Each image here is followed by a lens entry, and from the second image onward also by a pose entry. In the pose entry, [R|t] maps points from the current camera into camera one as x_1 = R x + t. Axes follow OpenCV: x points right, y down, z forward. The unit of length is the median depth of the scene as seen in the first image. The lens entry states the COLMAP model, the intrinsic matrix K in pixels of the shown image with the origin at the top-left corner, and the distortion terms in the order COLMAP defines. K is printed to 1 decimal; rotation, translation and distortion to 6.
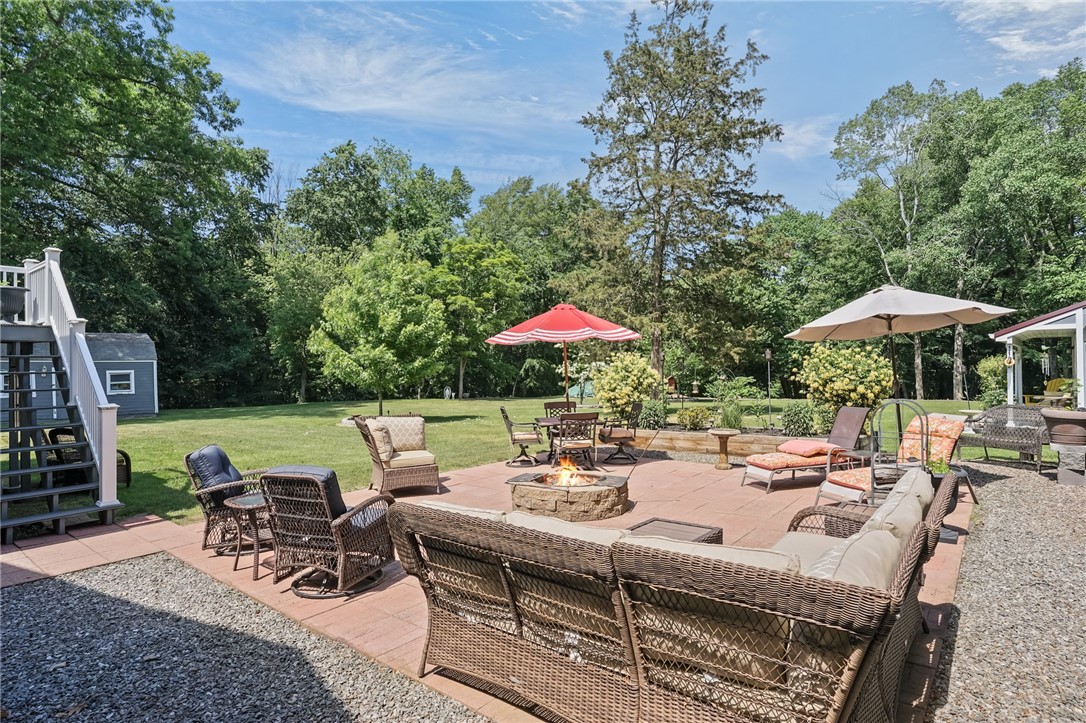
lens RADIAL K [[584.1, 0, 536.2], [0, 584.1, 382.3], [0, 0, 1]] dist [-0.053461, 0.032843]
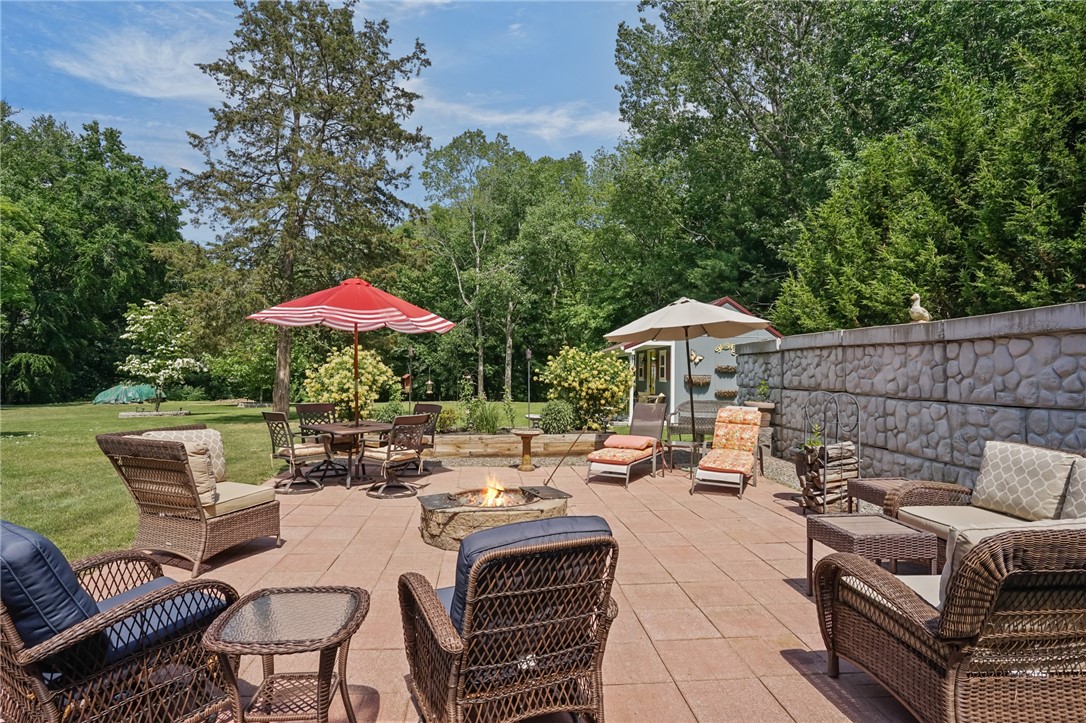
lens RADIAL K [[584.1, 0, 536.2], [0, 584.1, 382.3], [0, 0, 1]] dist [-0.053461, 0.032843]
pose [[0.734645, 0.009798, 0.678380, -0.115960], [-0.005608, 0.999949, -0.008369, 0.003745], [-0.678428, 0.002344, 0.734663, 0.097051]]
